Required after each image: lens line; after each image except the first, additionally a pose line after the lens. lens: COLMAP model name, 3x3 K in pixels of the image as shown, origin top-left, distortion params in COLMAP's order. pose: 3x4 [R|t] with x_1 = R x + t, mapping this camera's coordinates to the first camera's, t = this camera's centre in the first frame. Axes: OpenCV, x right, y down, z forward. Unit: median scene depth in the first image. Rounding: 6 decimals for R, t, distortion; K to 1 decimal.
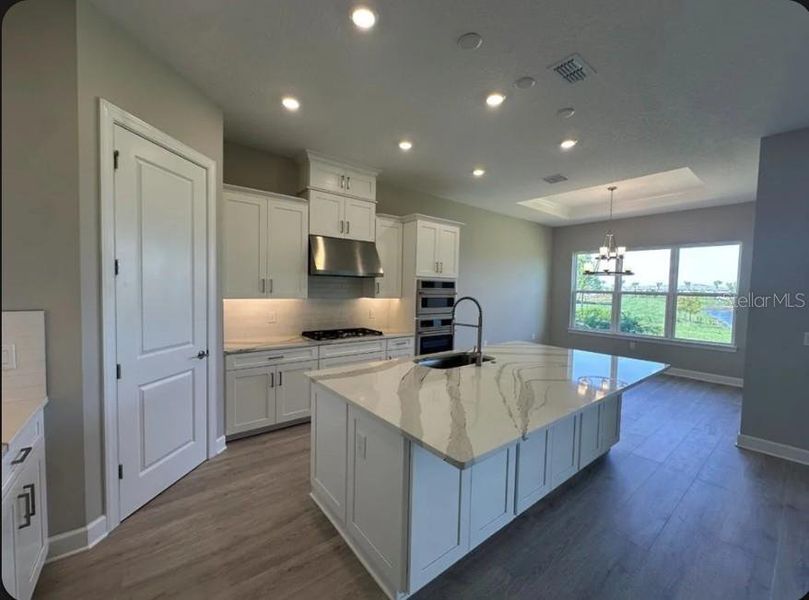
lens RADIAL K [[325.8, 0, 405.6], [0, 325.8, 299.6], [0, 0, 1]] dist [0.002237, -0.000039]
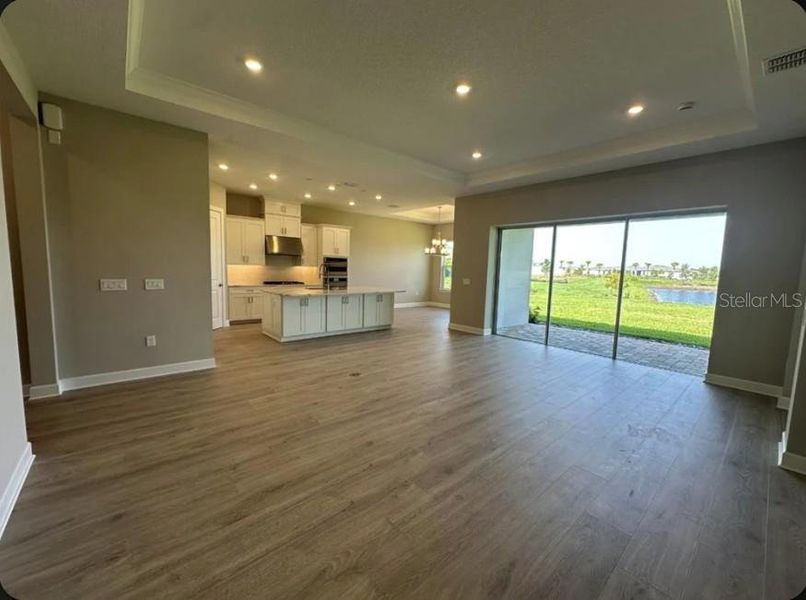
lens RADIAL K [[325.8, 0, 401.5], [0, 325.8, 294.7], [0, 0, 1]] dist [0.002015, 0.000154]
pose [[0.999319, 0.002076, 0.036838, 0.447827], [-0.003744, 0.998968, 0.045271, 0.077004], [-0.036706, -0.045378, 0.998295, -1.023945]]
